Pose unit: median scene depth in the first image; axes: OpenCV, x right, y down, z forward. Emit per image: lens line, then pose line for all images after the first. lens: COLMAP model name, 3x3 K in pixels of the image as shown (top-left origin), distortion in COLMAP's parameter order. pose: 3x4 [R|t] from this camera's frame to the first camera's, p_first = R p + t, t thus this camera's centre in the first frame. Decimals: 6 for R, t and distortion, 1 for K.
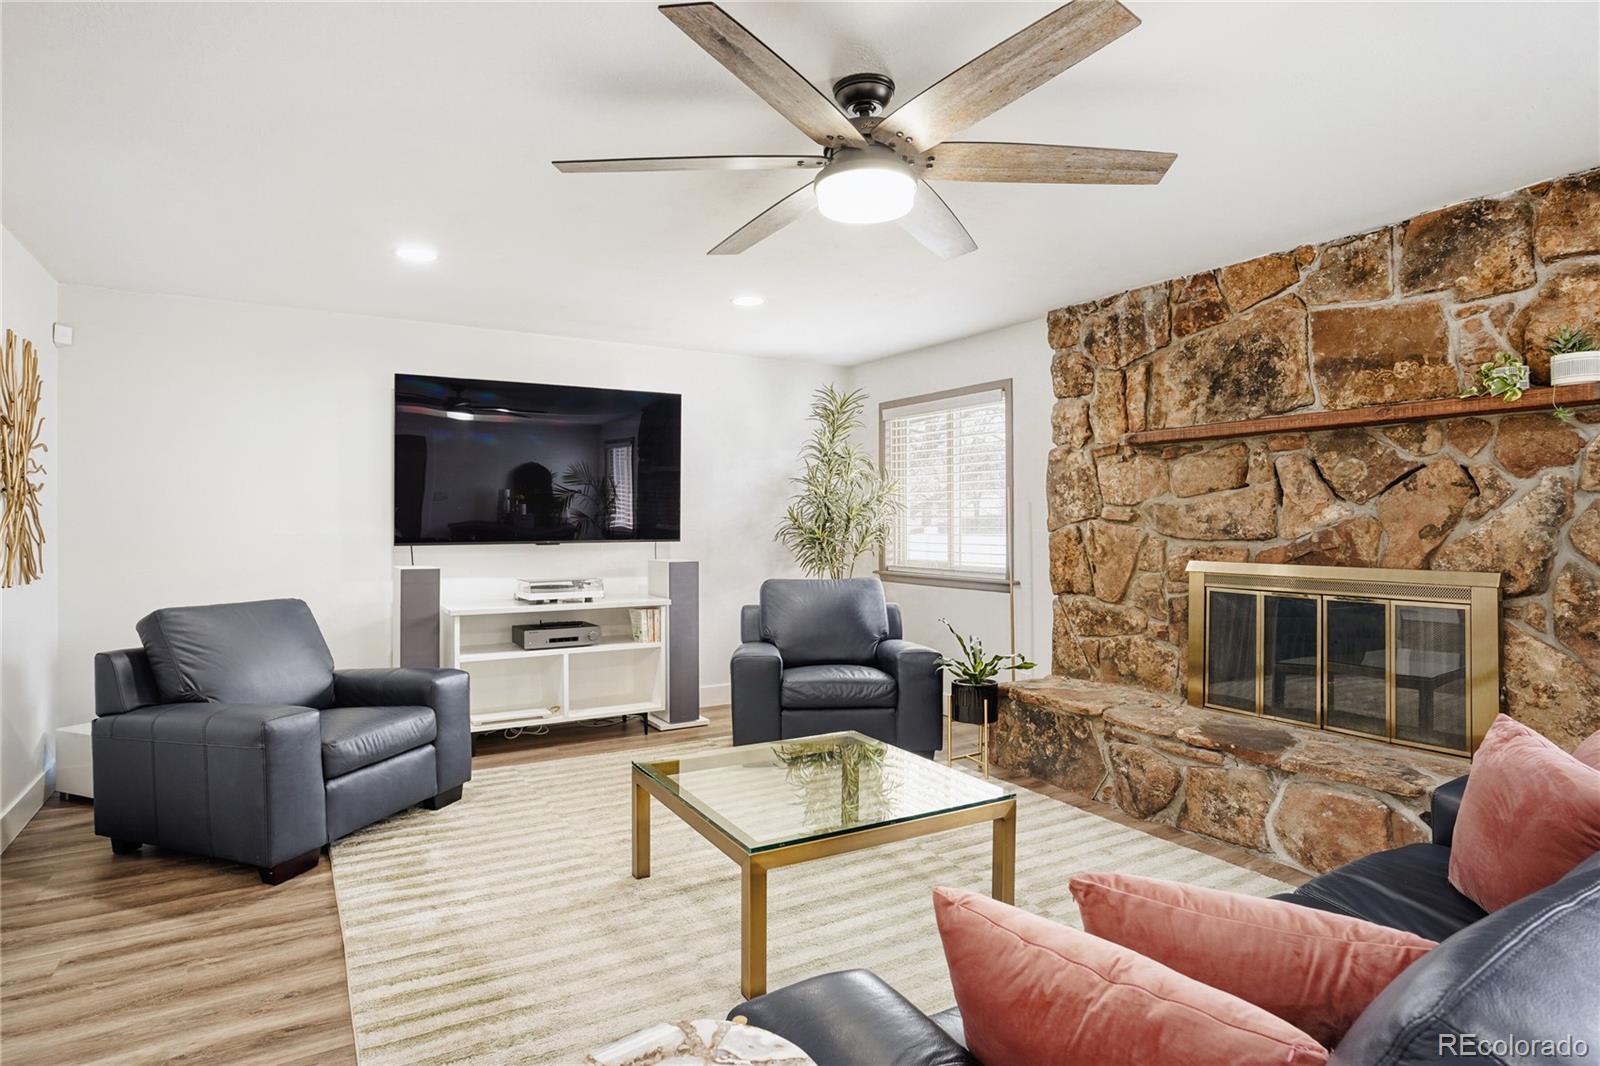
lens RADIAL K [[835.0, 0, 795.1], [0, 835.0, 524.3], [0, 0, 1]] dist [-0.049767, 0.029769]
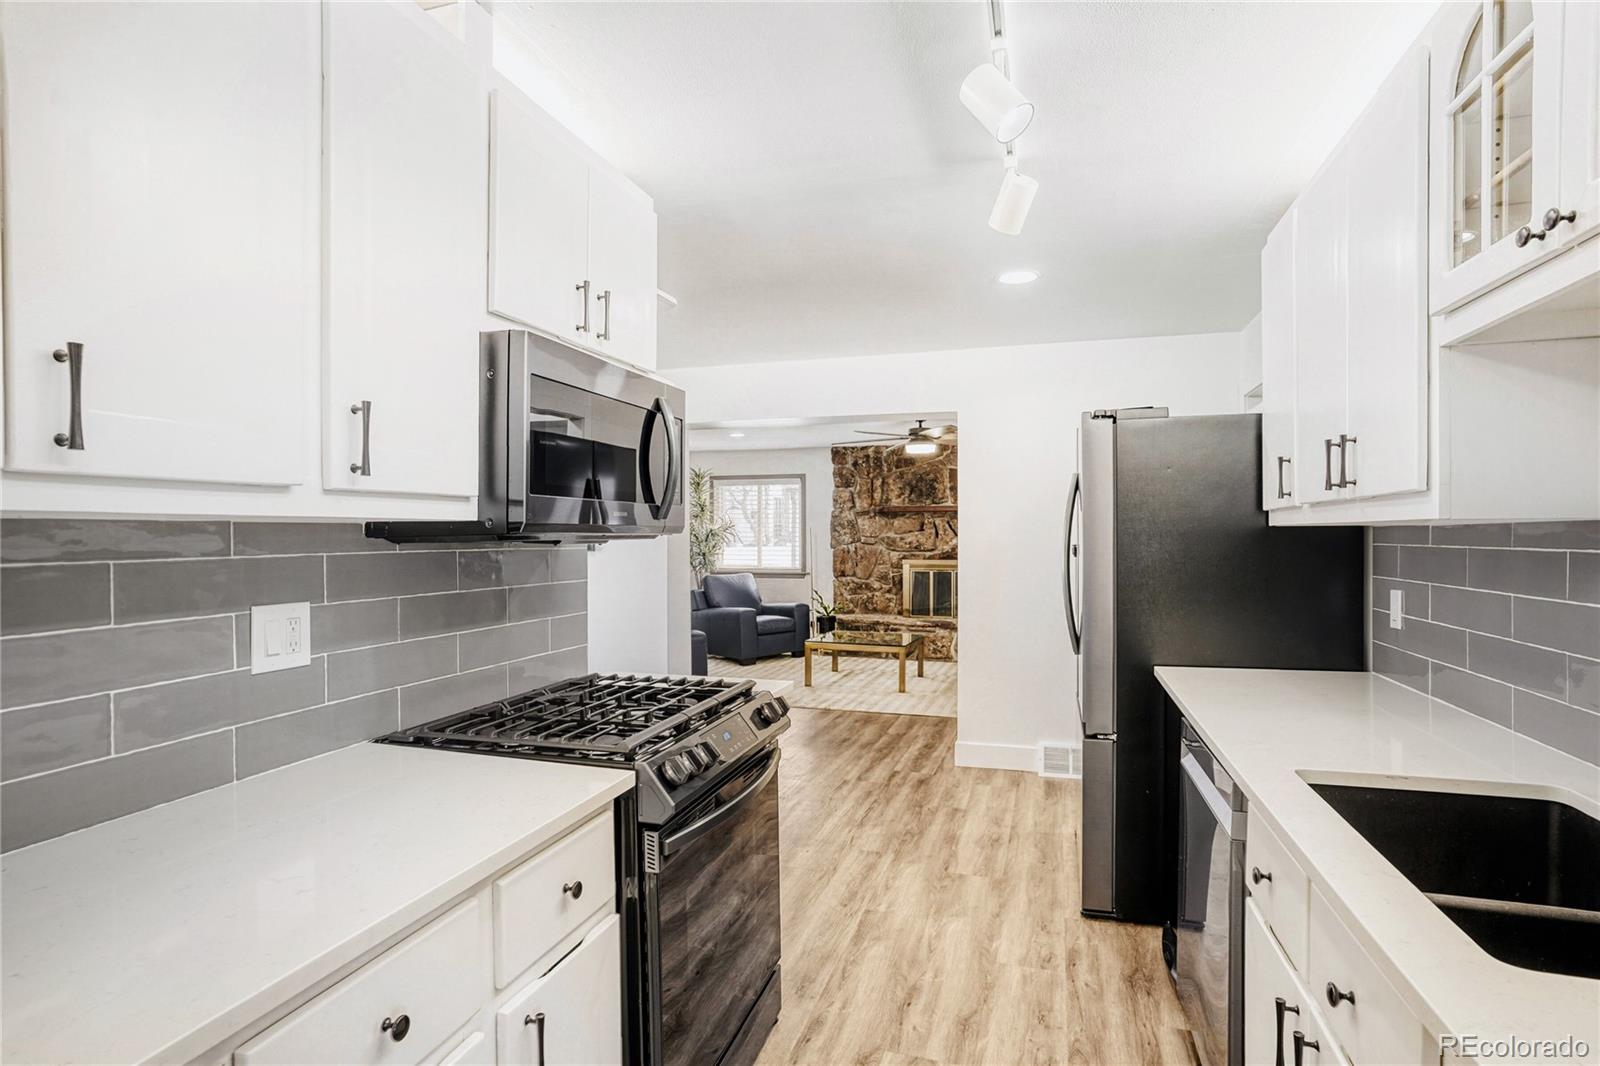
lens RADIAL K [[835.0, 0, 789.5], [0, 835.0, 543.6], [0, 0, 1]] dist [-0.049767, 0.029769]
pose [[0.751906, -0.007523, 0.659227, -1.382414], [0.002699, 0.999962, 0.008333, -0.025496], [-0.659264, -0.004486, 0.751898, -0.644060]]
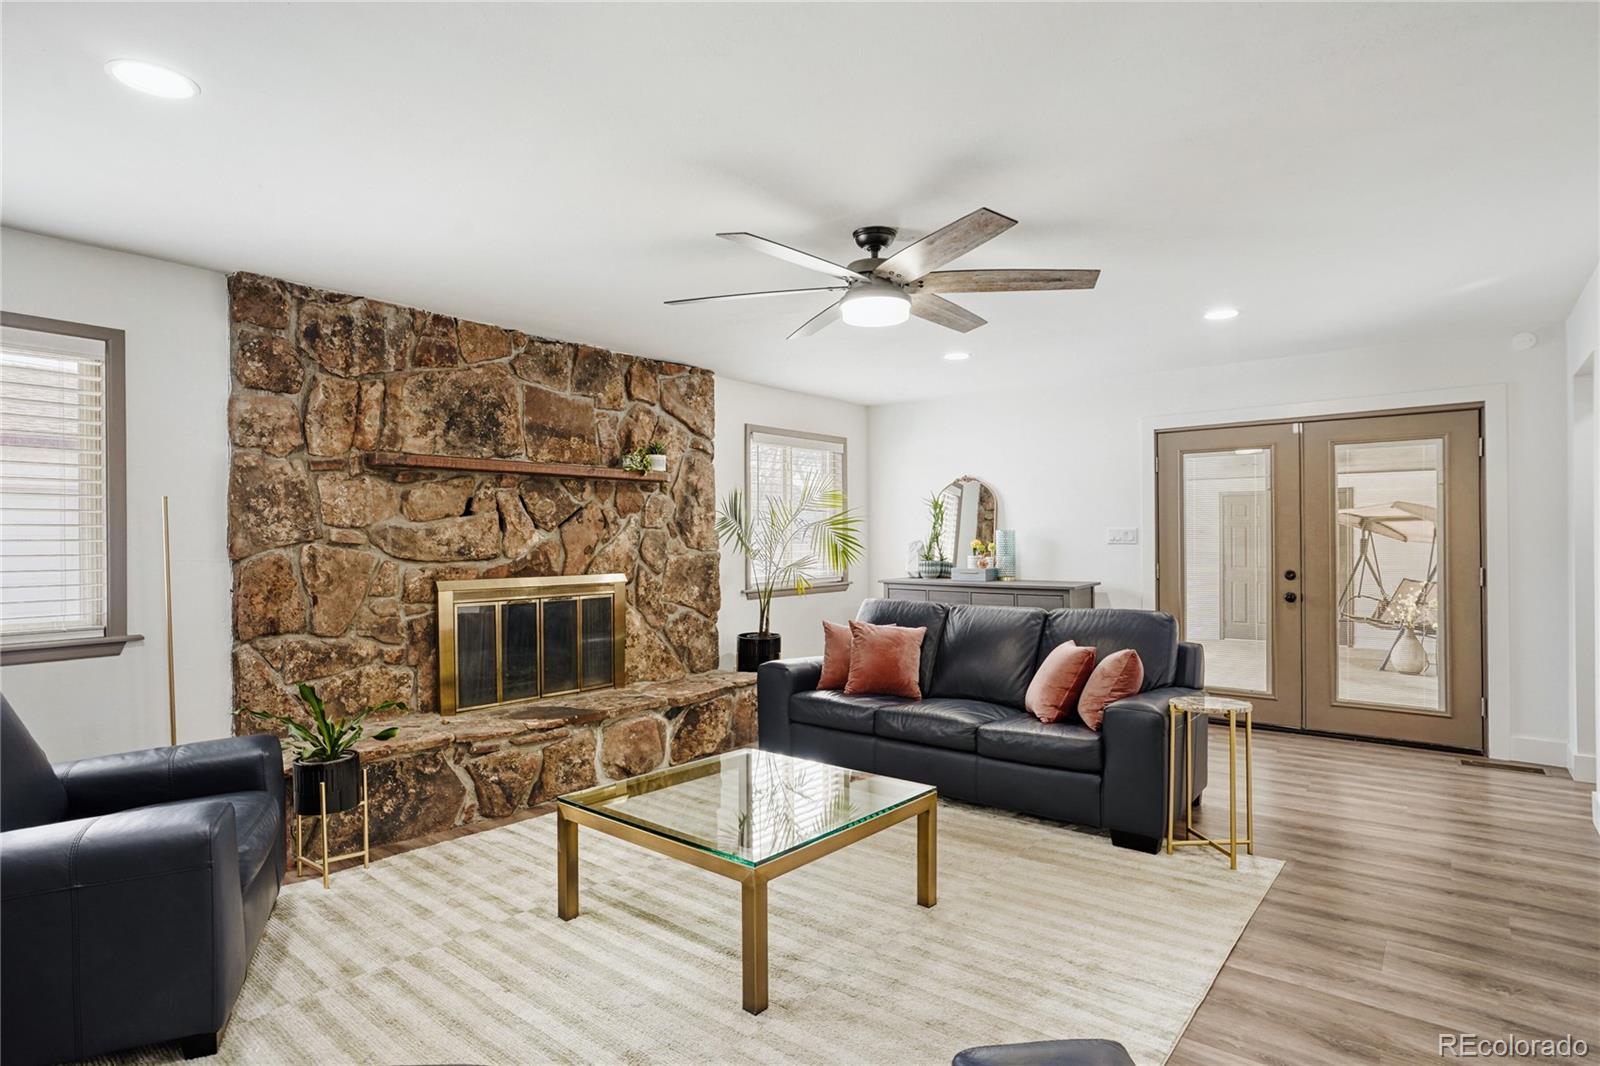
lens RADIAL K [[835.0, 0, 811.6], [0, 835.0, 540.8], [0, 0, 1]] dist [-0.049767, 0.029769]
pose [[-0.326646, 0.007151, 0.945120, -0.655817], [0.011957, 0.999923, -0.003433, 0.001139], [-0.945071, 0.010179, -0.326706, 0.851778]]
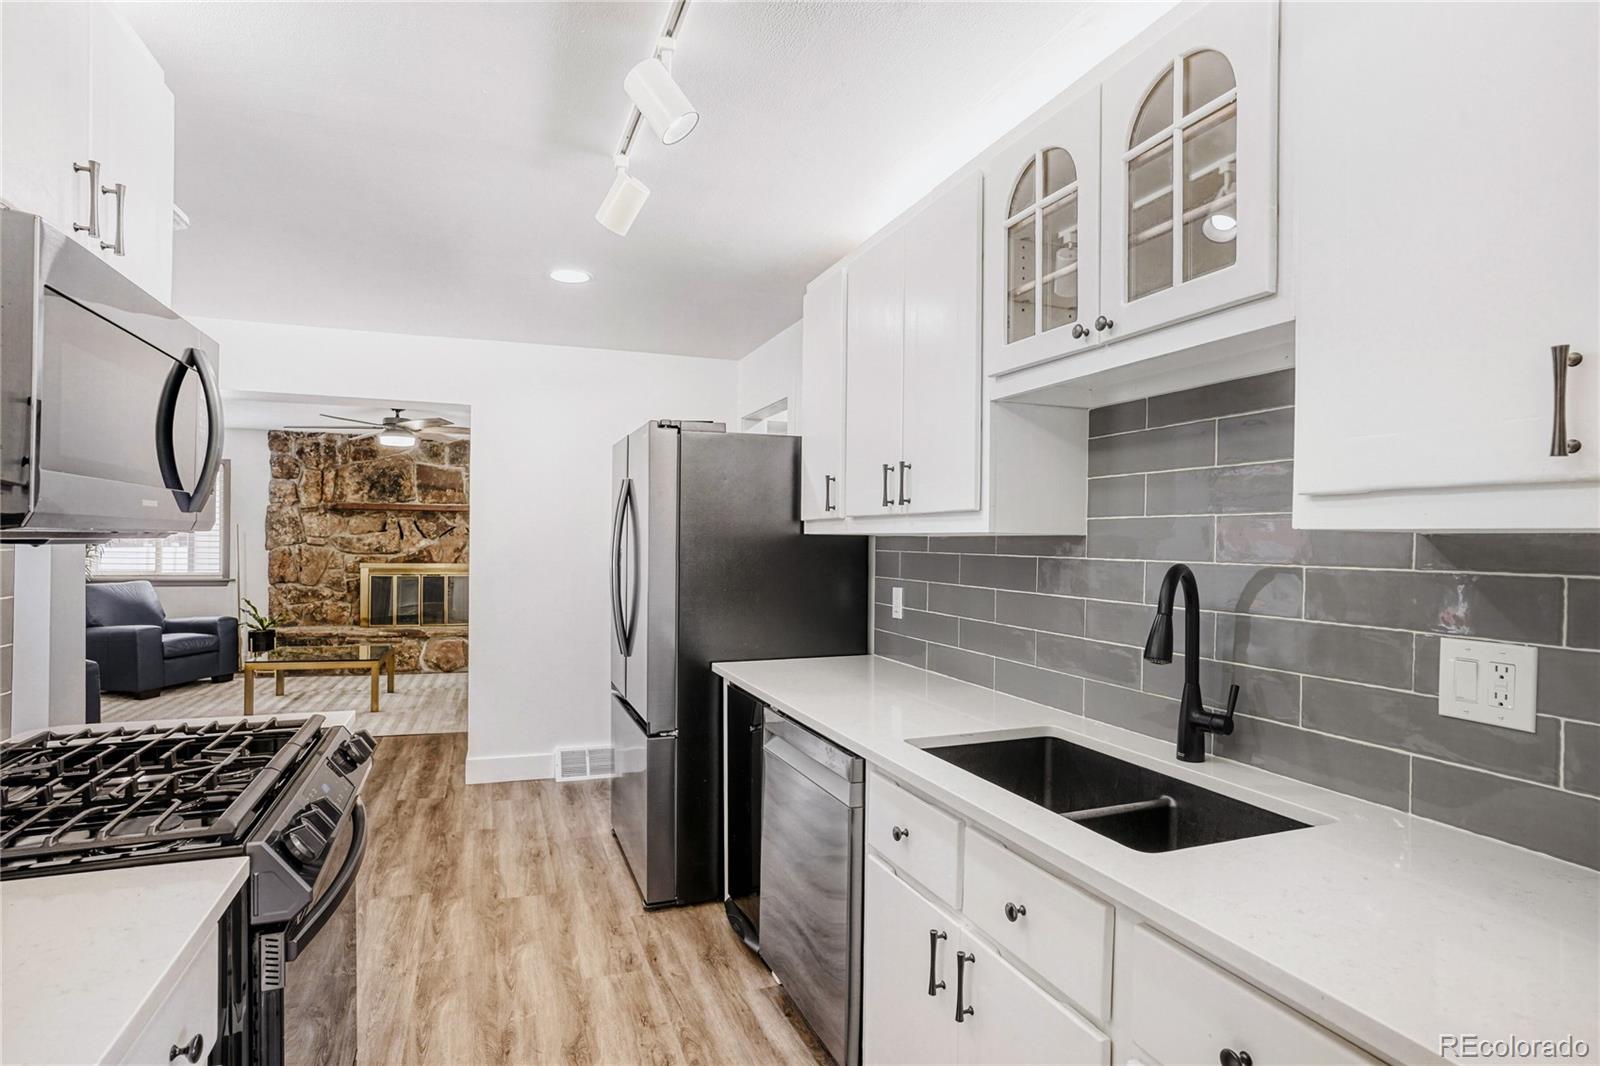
lens RADIAL K [[835.0, 0, 790.9], [0, 835.0, 545.2], [0, 0, 1]] dist [-0.049767, 0.029769]
pose [[0.192094, -0.001694, 0.981375, -1.419711], [-0.011765, 0.999923, 0.004029, -0.025860], [-0.981306, -0.012320, 0.192059, -0.542454]]
